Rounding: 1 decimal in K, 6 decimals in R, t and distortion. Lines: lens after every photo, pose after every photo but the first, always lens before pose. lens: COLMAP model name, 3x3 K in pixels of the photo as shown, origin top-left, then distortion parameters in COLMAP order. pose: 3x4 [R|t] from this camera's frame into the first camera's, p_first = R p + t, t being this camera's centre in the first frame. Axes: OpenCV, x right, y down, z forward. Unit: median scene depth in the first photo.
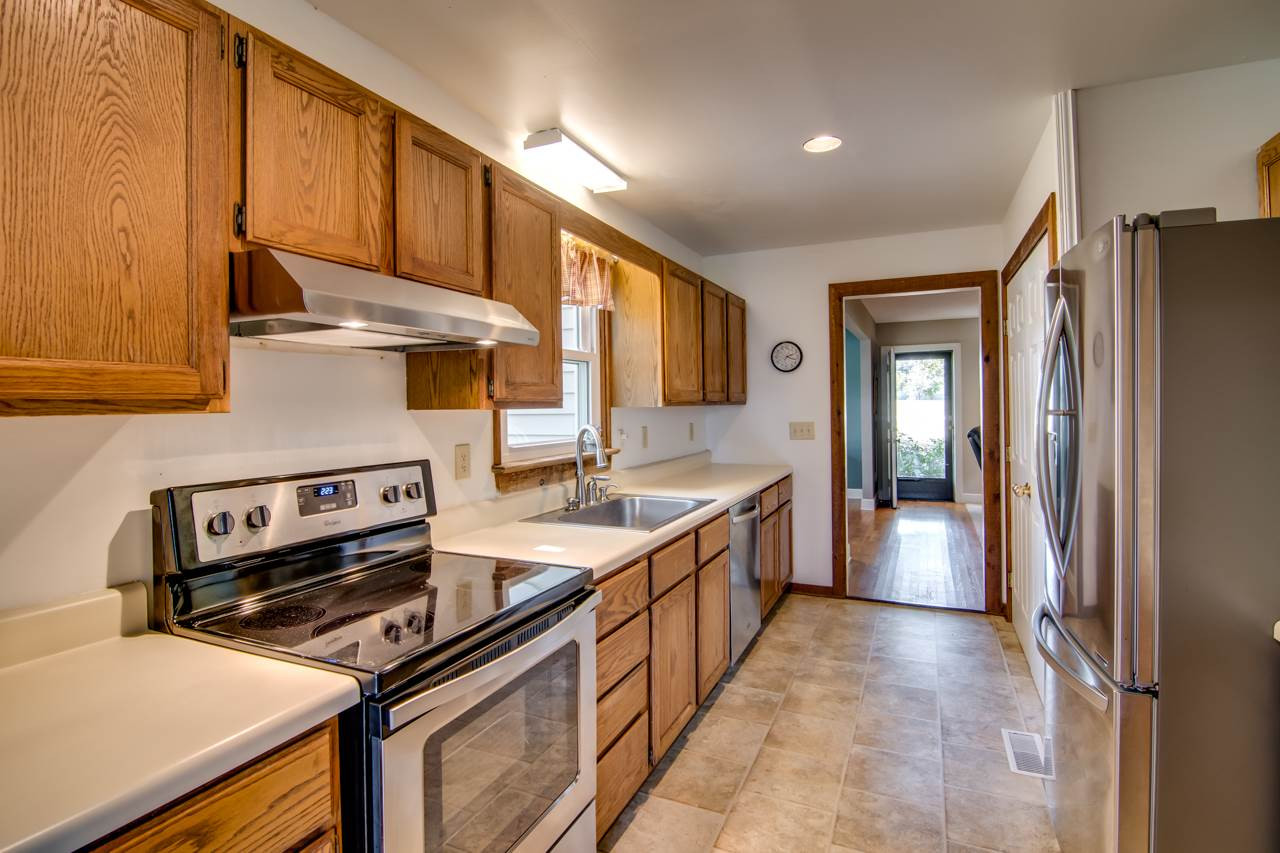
lens RADIAL K [[646.9, 0, 640.1], [0, 646.9, 406.5], [0, 0, 1]] dist [-0.003741, -0.001817]
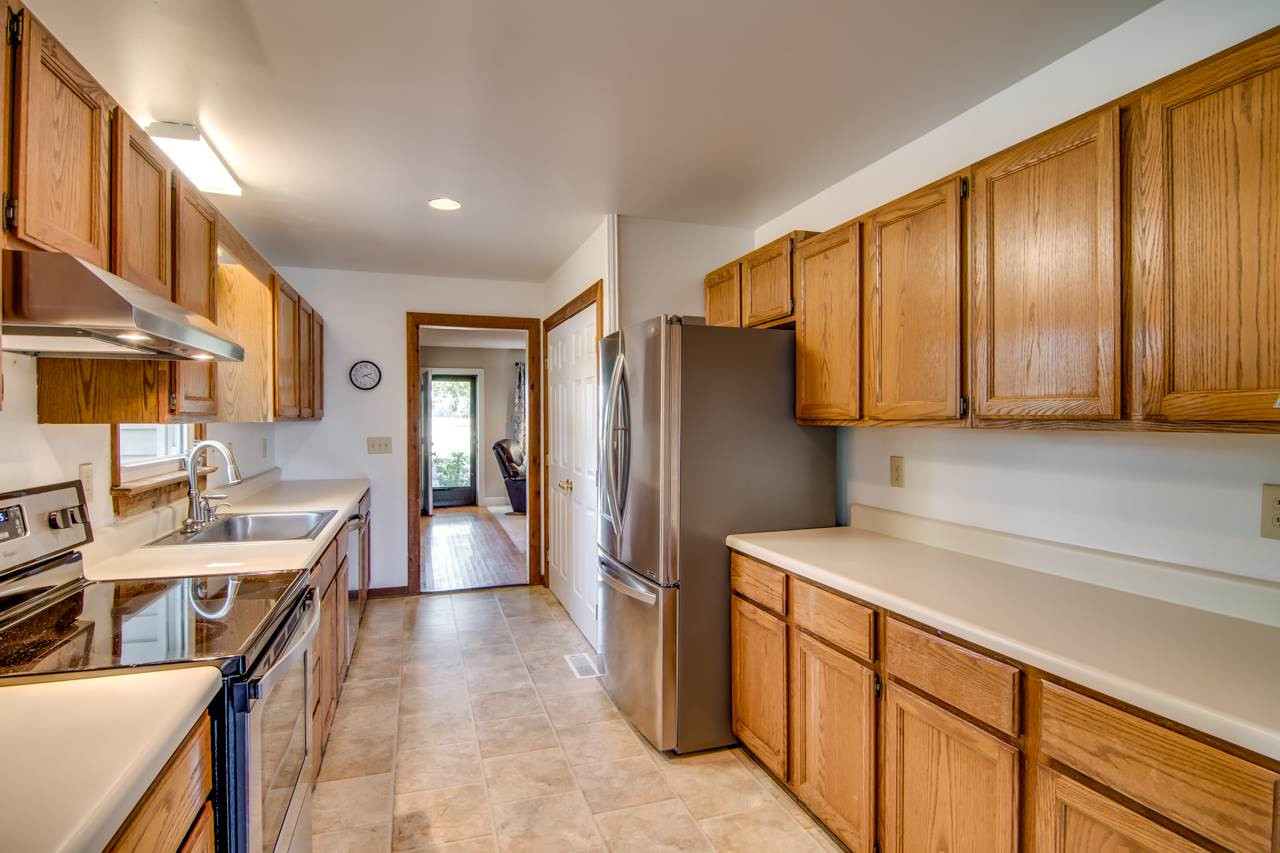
lens RADIAL K [[640.2, 0, 640.0], [0, 640.2, 426.5], [0, 0, 1]] dist [-0.001057, -0.000210]
pose [[0.731777, 0.003653, 0.681535, -0.237818], [-0.007364, 0.999970, 0.002548, 0.000582], [-0.681505, -0.006883, 0.731782, -0.106756]]
